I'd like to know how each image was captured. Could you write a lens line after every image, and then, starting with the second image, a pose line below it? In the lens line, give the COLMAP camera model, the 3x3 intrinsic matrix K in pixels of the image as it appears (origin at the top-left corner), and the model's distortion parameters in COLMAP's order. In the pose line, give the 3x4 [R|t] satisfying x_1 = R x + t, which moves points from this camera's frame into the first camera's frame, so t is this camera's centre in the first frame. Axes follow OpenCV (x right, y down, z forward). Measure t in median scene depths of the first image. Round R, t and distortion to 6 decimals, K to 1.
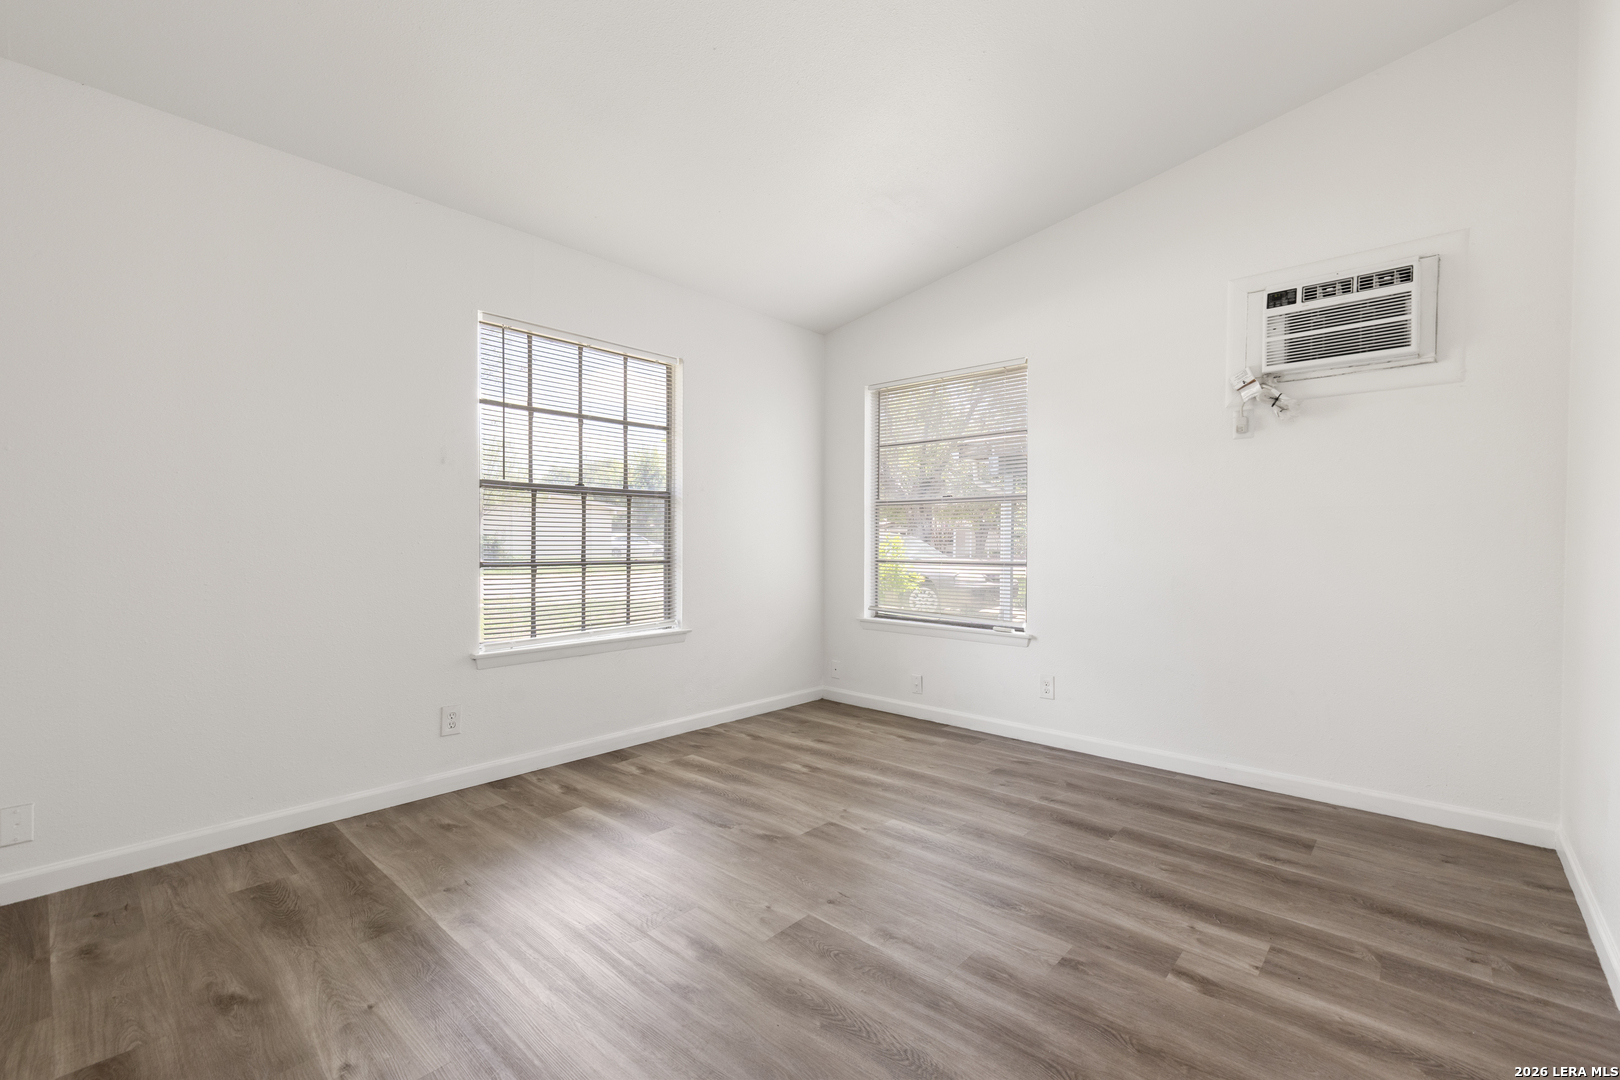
lens RADIAL K [[699.8, 0, 810.5], [0, 699.8, 537.4], [0, 0, 1]] dist [0.000915, -0.000329]
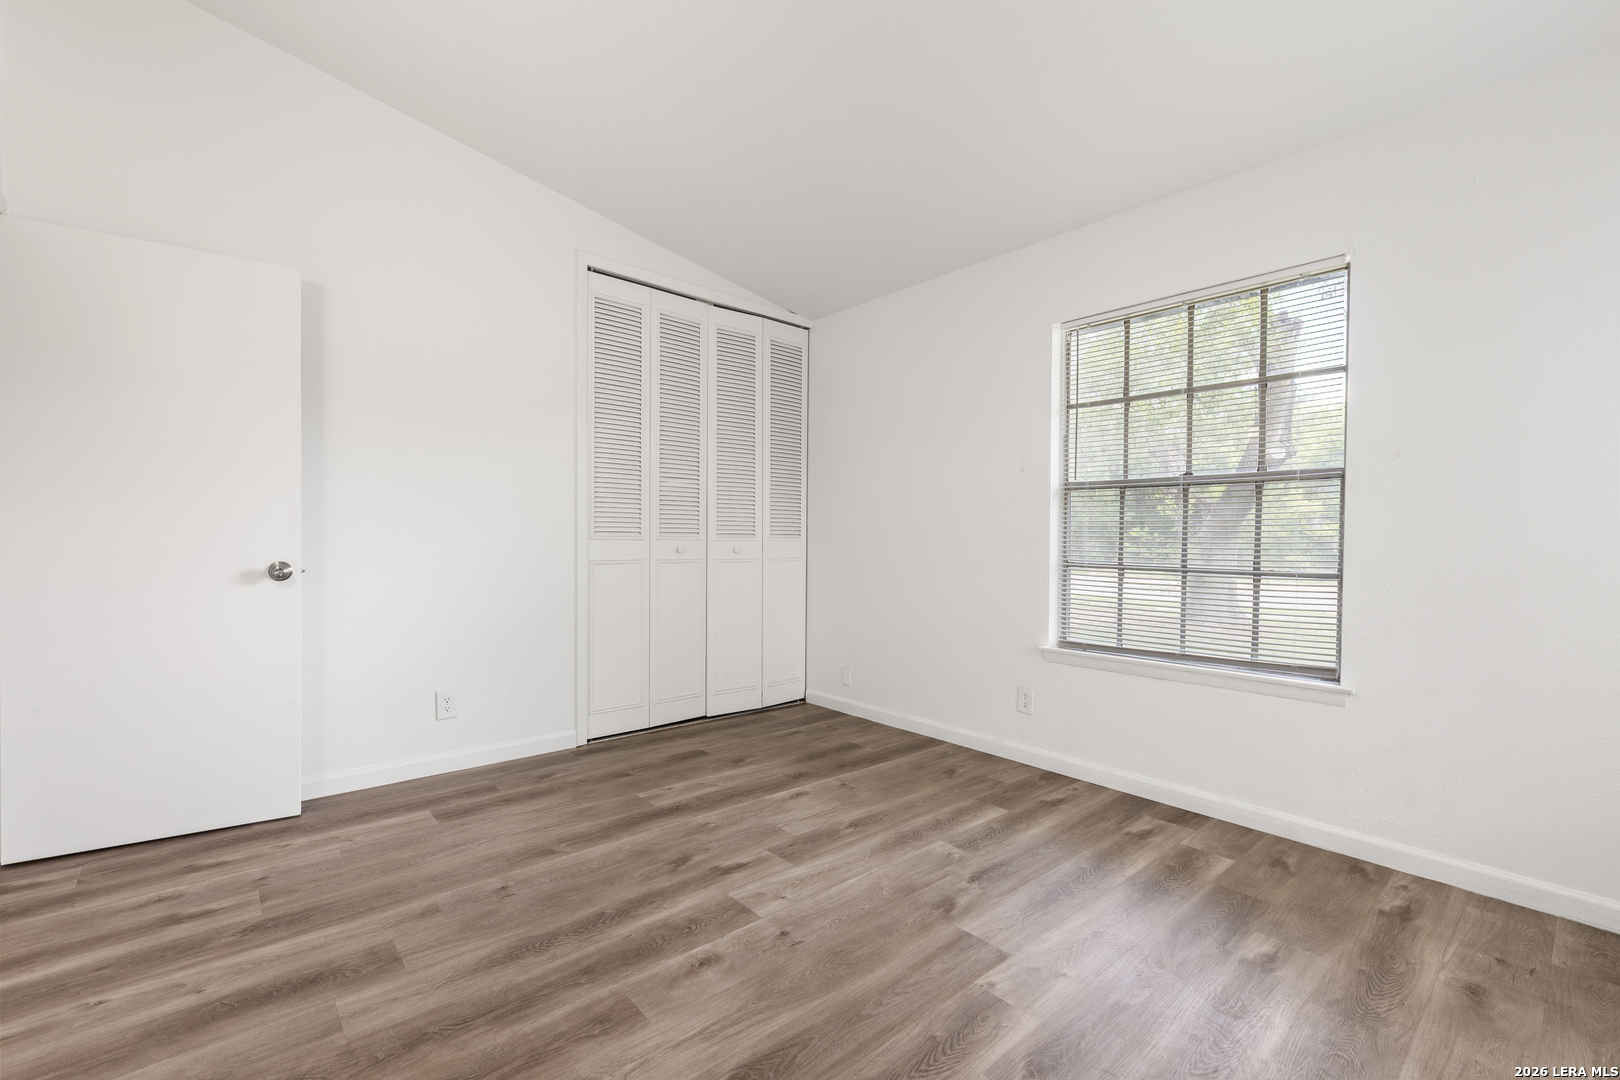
lens RADIAL K [[699.8, 0, 810.5], [0, 699.8, 537.4], [0, 0, 1]] dist [0.000915, -0.000329]
pose [[-0.123921, -0.004157, -0.992283, 0.668607], [-0.008640, 0.999958, -0.003110, 0.006292], [0.992254, 0.008188, -0.123952, 0.822092]]
